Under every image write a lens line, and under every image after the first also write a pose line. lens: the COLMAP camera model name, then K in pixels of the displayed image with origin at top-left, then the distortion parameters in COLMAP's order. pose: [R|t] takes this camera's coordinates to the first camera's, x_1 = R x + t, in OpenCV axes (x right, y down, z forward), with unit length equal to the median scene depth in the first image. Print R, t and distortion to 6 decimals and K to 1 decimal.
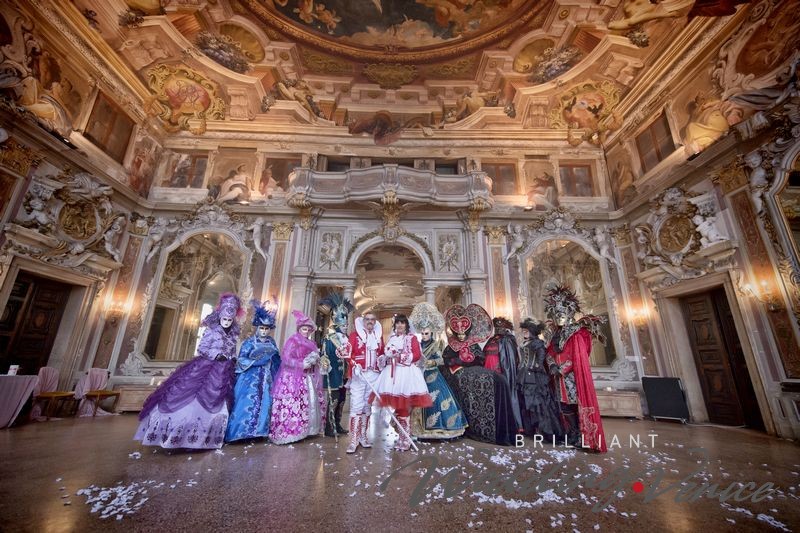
lens RADIAL K [[312.9, 0, 399.7], [0, 312.9, 271.0], [0, 0, 1]] dist [0.010247, -0.002148]
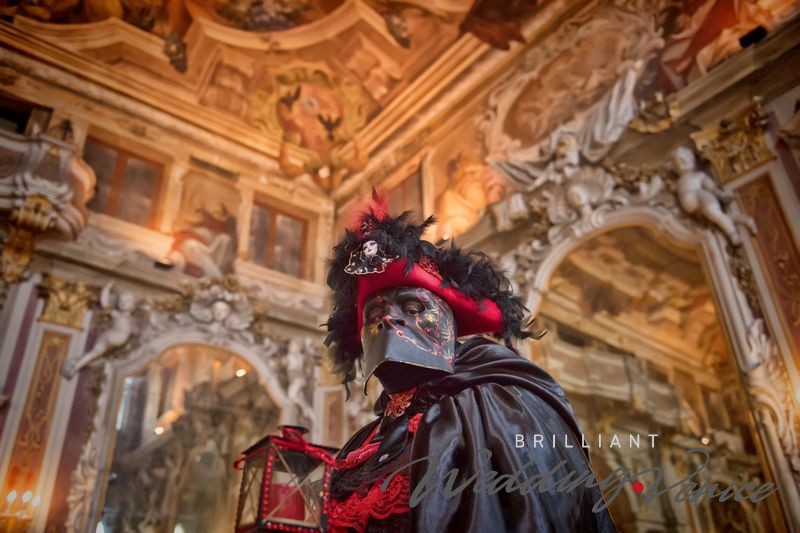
lens RADIAL K [[651.2, 0, 399.9], [0, 651.2, 271.1], [0, 0, 1]] dist [-0.013684, -0.031011]
pose [[0.790667, 0.273031, 0.547996, 0.196720], [-0.133706, 0.950456, -0.280635, 0.023193], [-0.597468, 0.148619, 0.788000, 0.102603]]
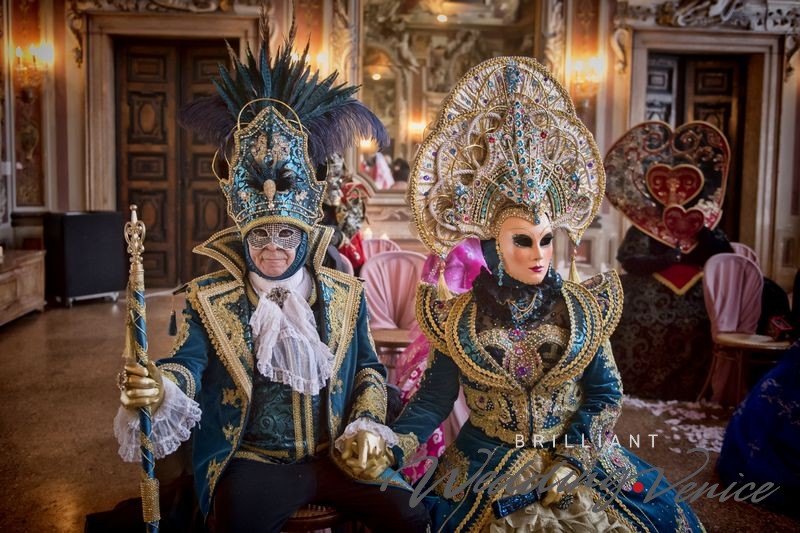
lens RADIAL K [[788.6, 0, 381.6], [0, 788.6, 231.4], [0, 0, 1]] dist [-0.016285, 0.000000]
pose [[-0.060072, -0.108155, 0.992317, -0.257979], [-0.305183, 0.948501, 0.084905, 0.126165], [-0.950397, -0.297738, -0.089985, 0.614842]]
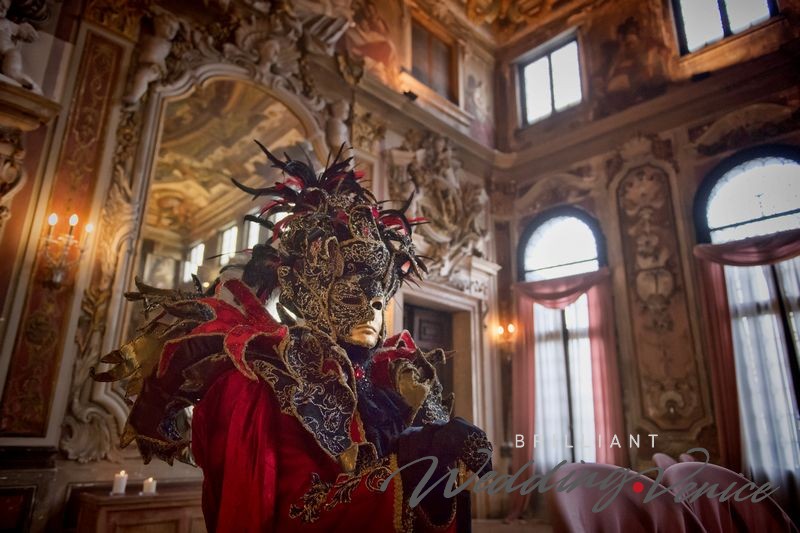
lens RADIAL K [[533.1, 0, 398.0], [0, 533.1, 268.3], [0, 0, 1]] dist [-0.000121, -0.003549]
pose [[-0.674039, 0.197062, 0.711925, 0.216798], [-0.240504, 0.852706, -0.463736, 0.223584], [-0.698448, -0.483797, -0.527363, 0.708098]]
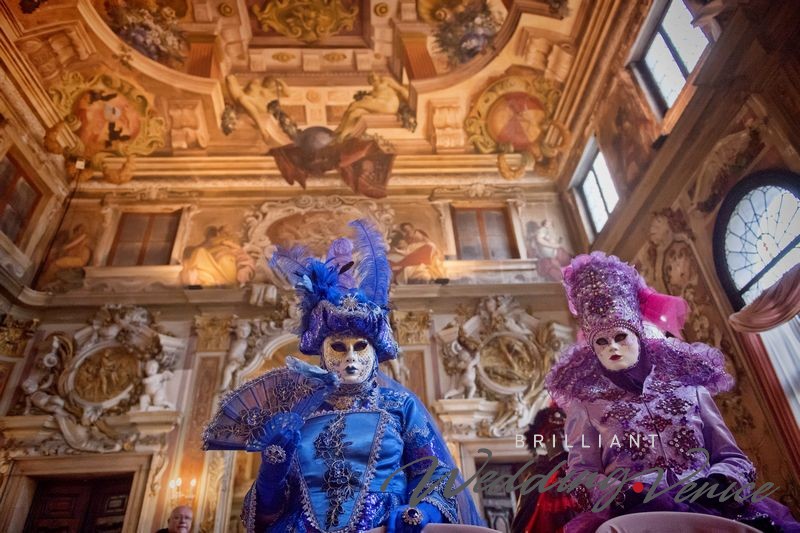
lens RADIAL K [[533.1, 0, 399.8], [0, 533.1, 269.4], [0, 0, 1]] dist [-0.000121, -0.003549]
pose [[-0.009339, 0.554050, 0.832431, -0.099899], [-0.243670, 0.806112, -0.539267, 0.126430], [-0.969813, -0.207875, 0.127477, 0.320694]]
